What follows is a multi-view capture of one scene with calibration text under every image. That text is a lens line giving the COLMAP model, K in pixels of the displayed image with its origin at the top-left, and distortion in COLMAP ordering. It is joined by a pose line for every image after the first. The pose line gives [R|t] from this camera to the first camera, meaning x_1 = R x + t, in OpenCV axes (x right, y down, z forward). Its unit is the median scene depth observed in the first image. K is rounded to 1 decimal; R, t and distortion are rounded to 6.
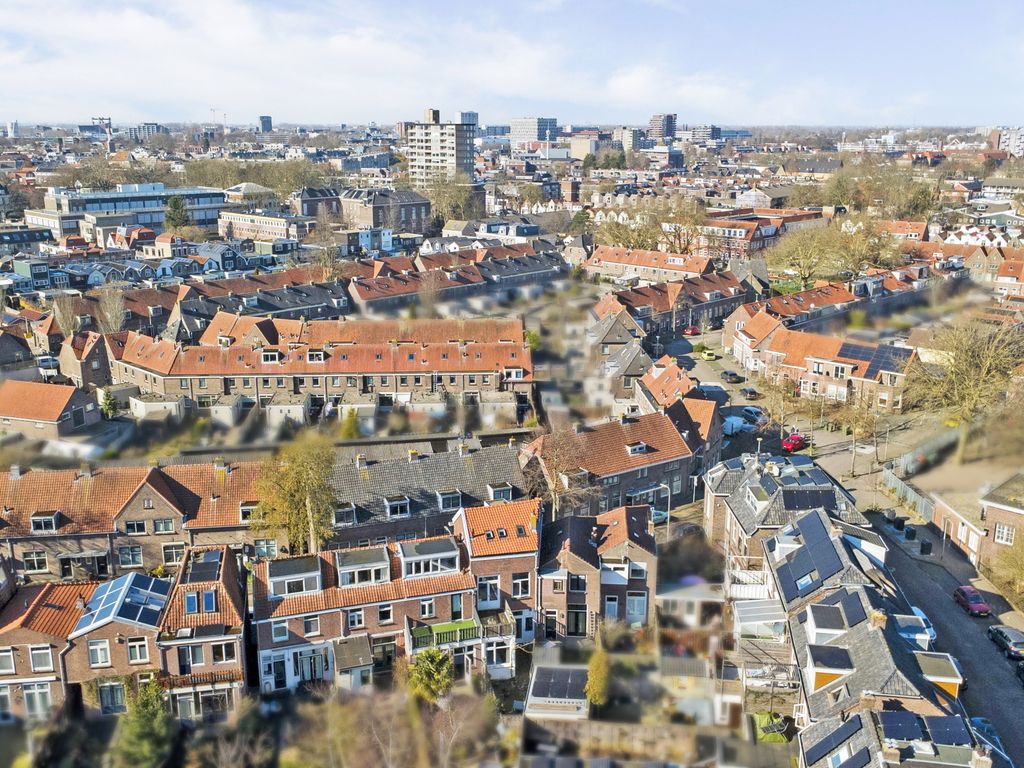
lens RADIAL K [[980.3, 0, 512.0], [0, 980.3, 384.0], [0, 0, 1]] dist [-0.001793, 0.027117]
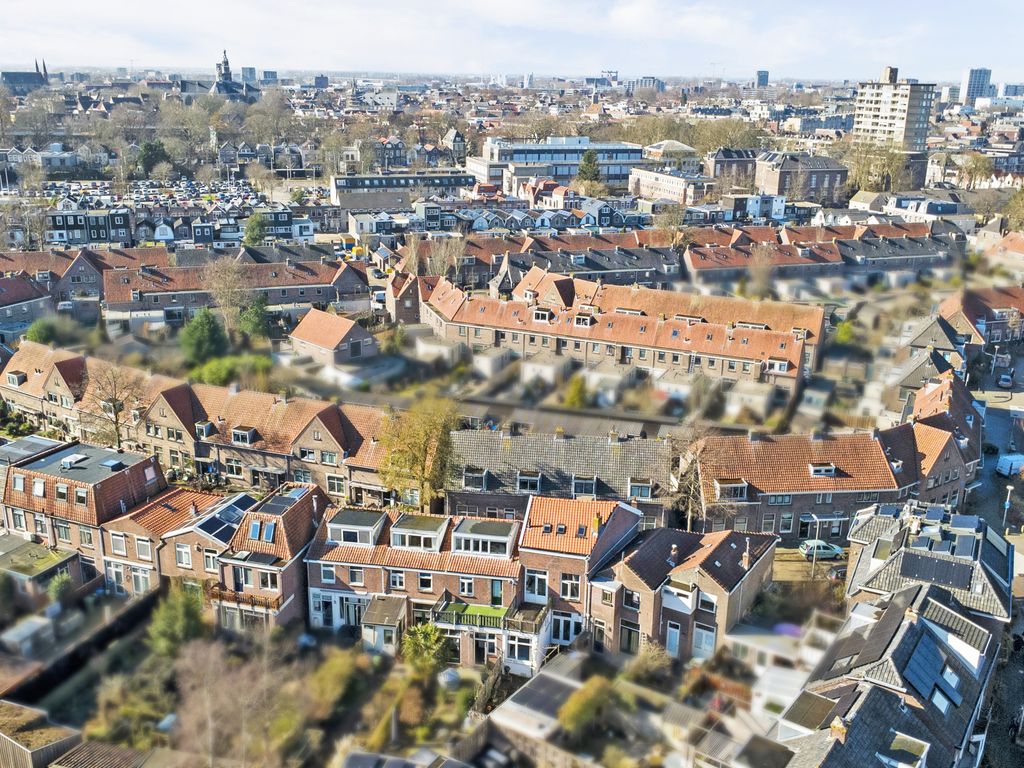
lens RADIAL K [[980.3, 0, 512.0], [0, 980.3, 384.0], [0, 0, 1]] dist [-0.001793, 0.027117]
pose [[0.889281, 0.150375, -0.431933, 0.238366], [-0.131946, 0.988601, 0.072521, -0.036239], [0.437915, -0.007499, 0.898985, 0.082592]]
